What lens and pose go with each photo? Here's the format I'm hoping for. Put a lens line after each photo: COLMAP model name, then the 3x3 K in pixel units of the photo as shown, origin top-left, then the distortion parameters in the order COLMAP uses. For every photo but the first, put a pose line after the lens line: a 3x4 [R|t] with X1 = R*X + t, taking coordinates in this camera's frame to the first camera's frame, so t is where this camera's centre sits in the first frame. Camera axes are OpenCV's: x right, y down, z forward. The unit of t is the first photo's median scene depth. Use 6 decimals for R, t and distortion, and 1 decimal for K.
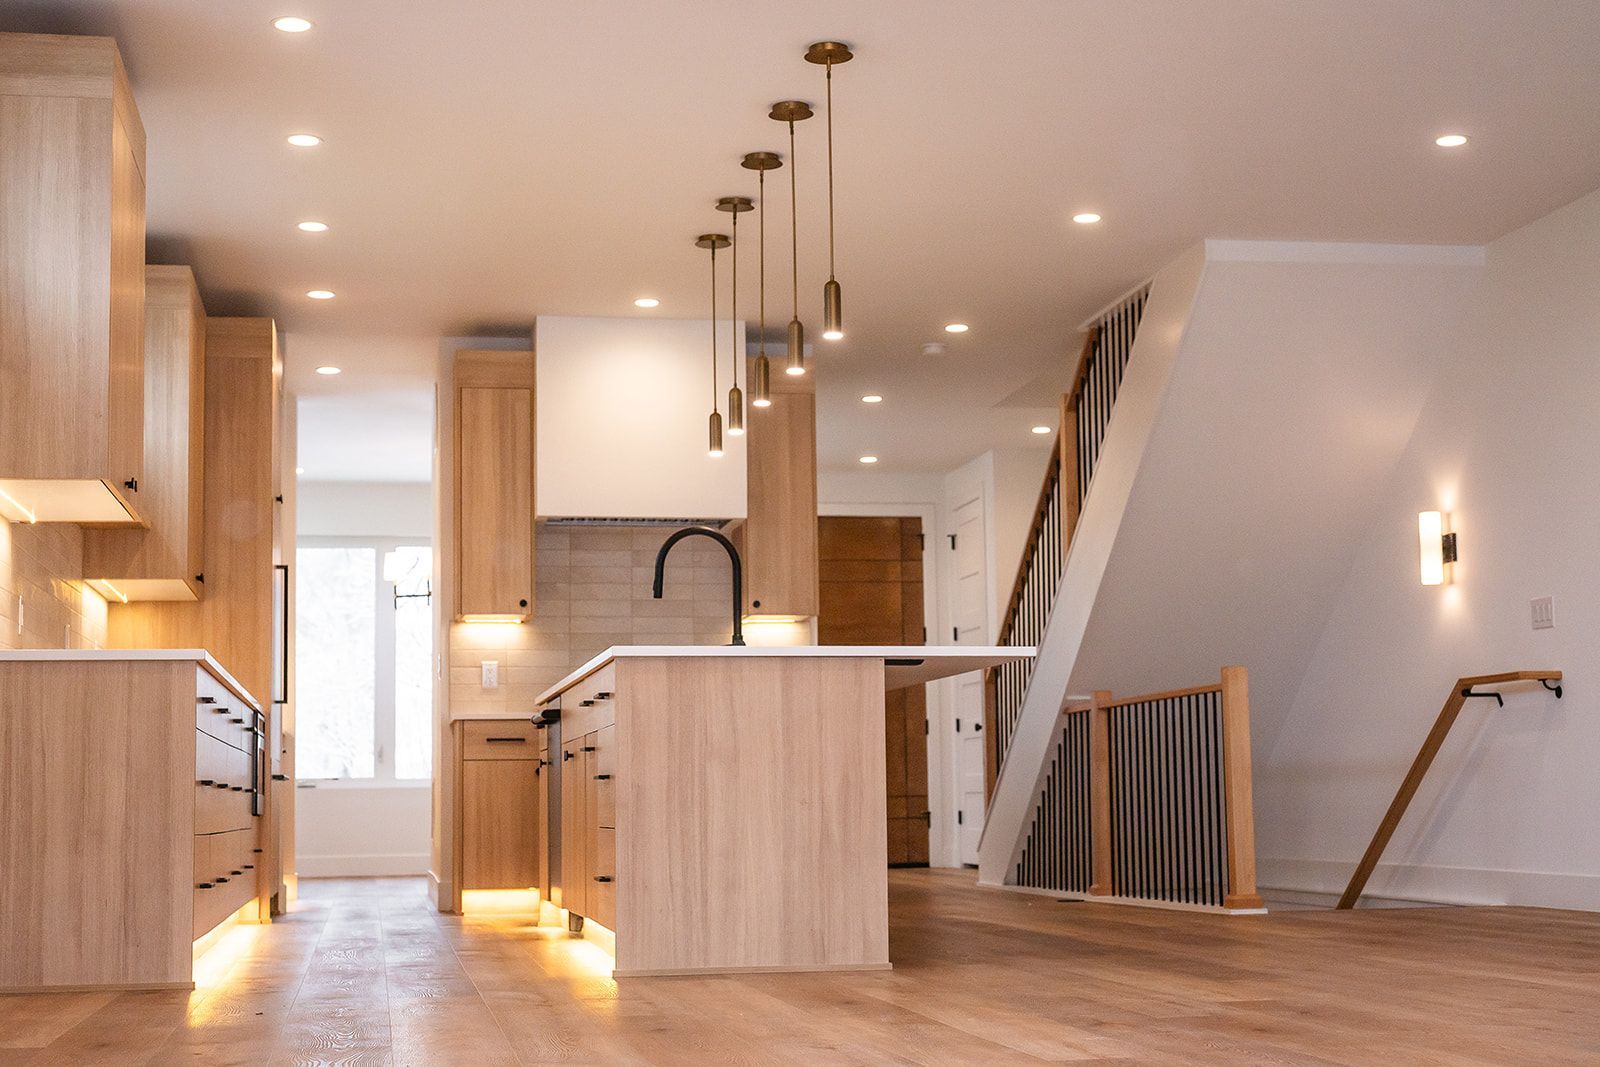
lens RADIAL K [[2303.4, 0, 818.1], [0, 2303.4, 534.7], [0, 0, 1]] dist [0.005490, 0.000000]
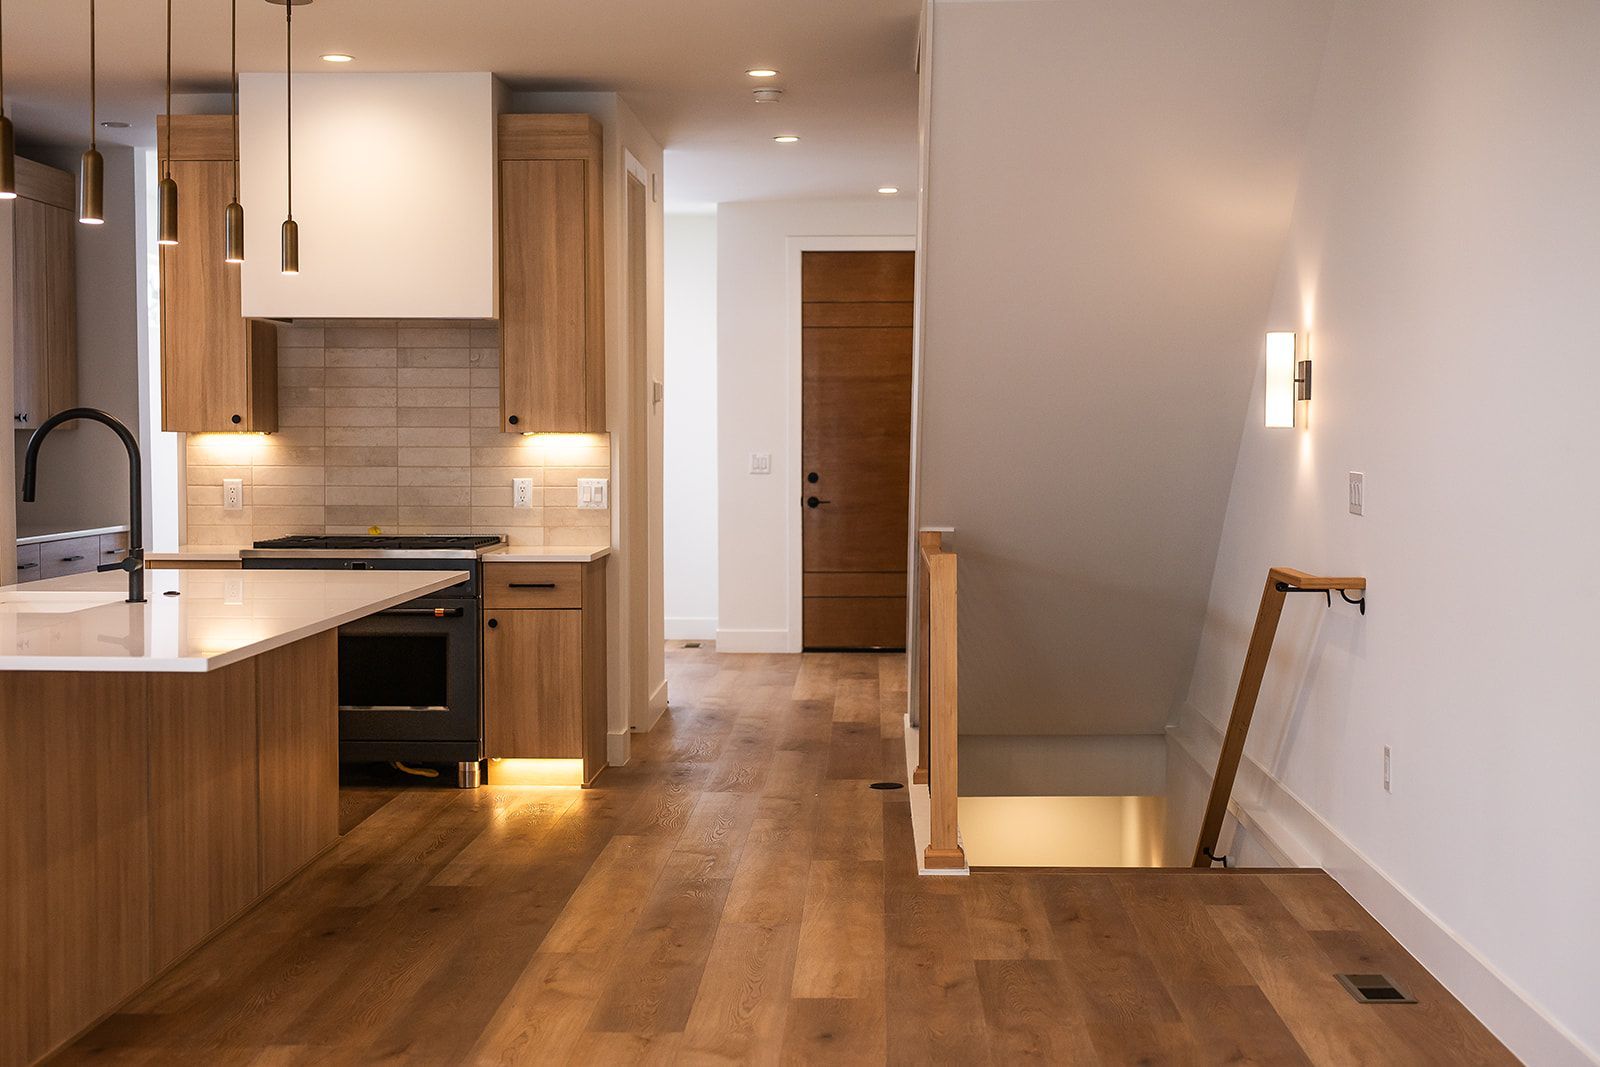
lens RADIAL K [[2303.4, 0, 794.8], [0, 2303.4, 532.5], [0, 0, 1]] dist [0.005490, 0.000000]
pose [[0.976538, 0.024224, -0.213978, 0.272946], [0.009485, 0.987850, 0.155120, -0.062764], [0.215136, -0.153510, 0.964443, 0.238570]]
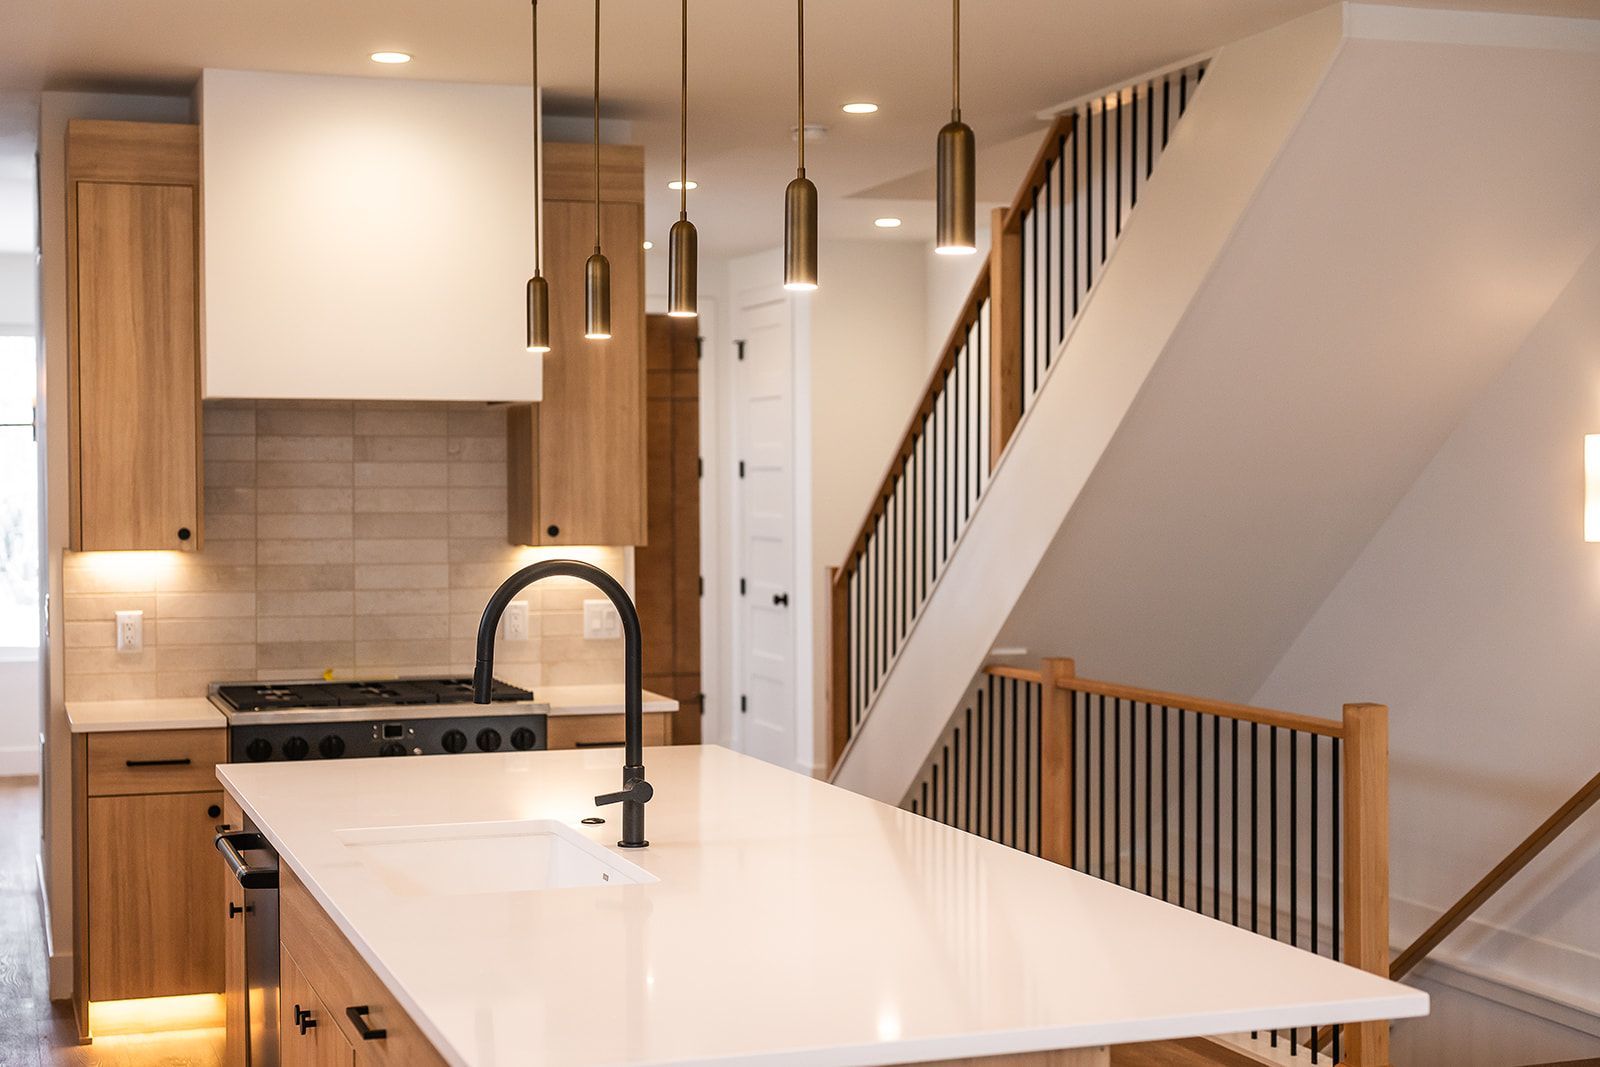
lens RADIAL K [[2303.4, 0, 810.7], [0, 2303.4, 534.5], [0, 0, 1]] dist [0.005490, 0.000000]
pose [[0.988148, 0.008429, 0.153275, -0.059668], [-0.028637, 0.991085, 0.130117, -0.060713], [-0.150812, -0.132964, 0.979580, 0.387123]]
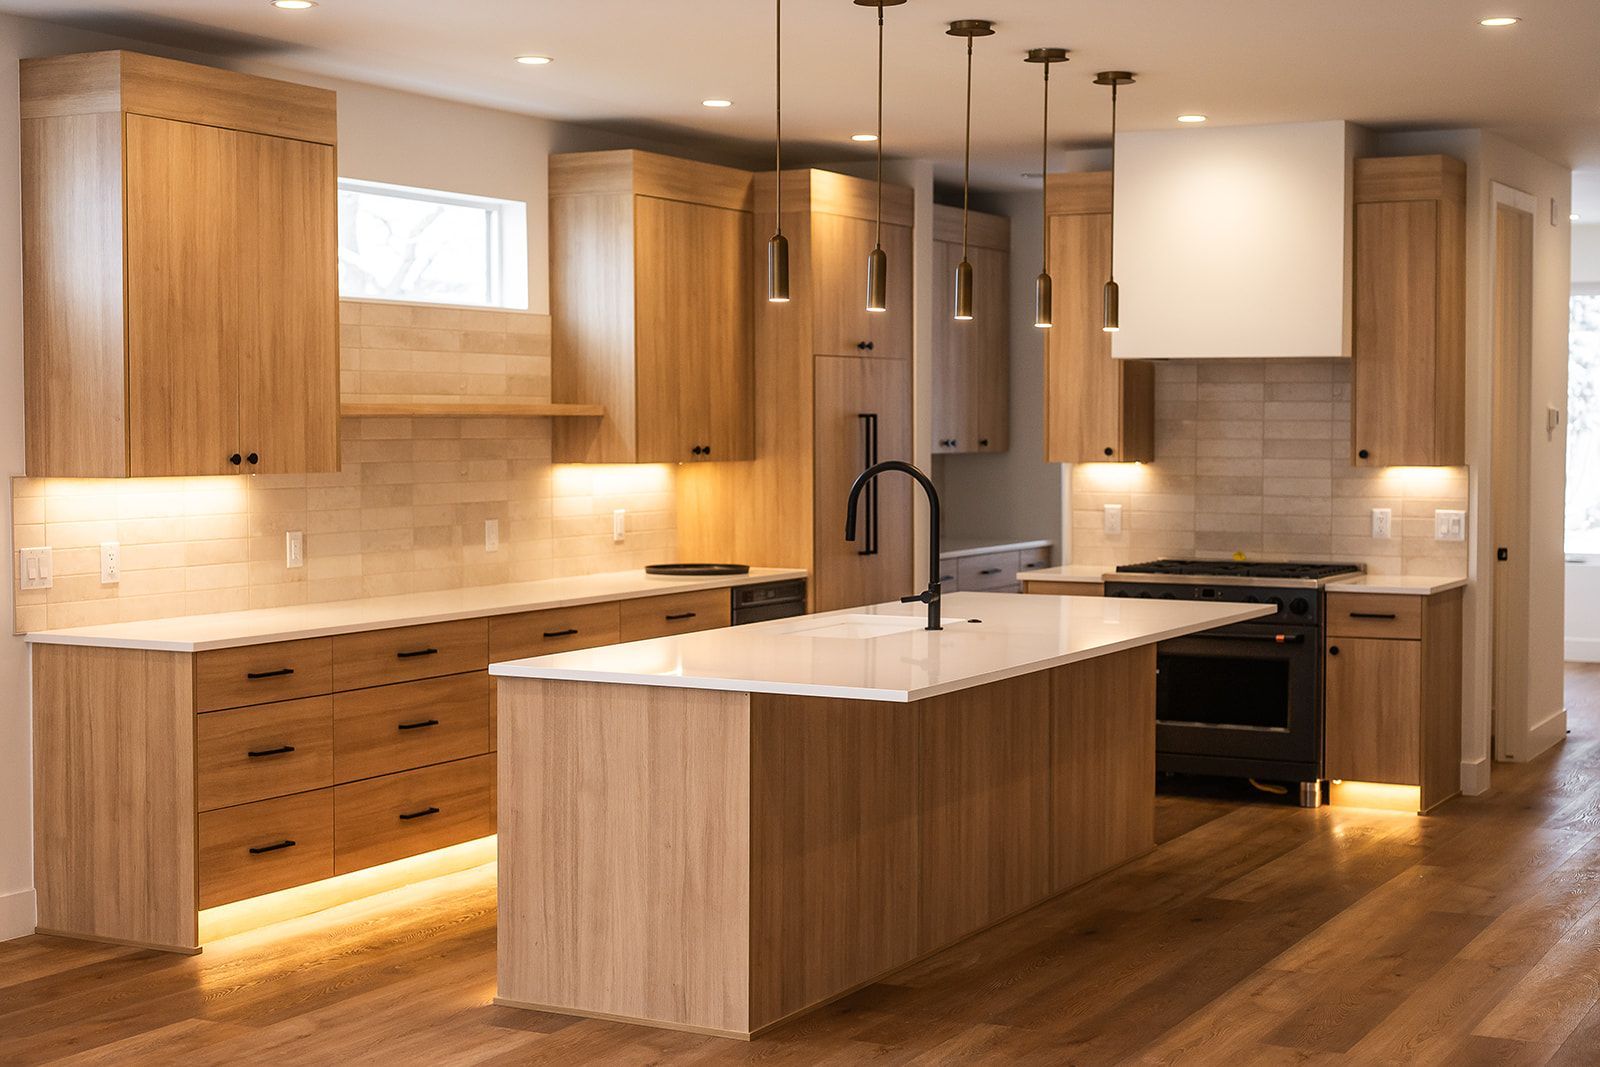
lens RADIAL K [[2368.1, 0, 836.7], [0, 2368.1, 524.8], [0, 0, 1]] dist [0.010608, 0.000000]
pose [[0.792719, 0.043457, -0.608037, 0.387091], [0.055426, 0.988186, 0.142888, -0.088151], [0.607063, -0.146971, 0.780945, 0.208819]]
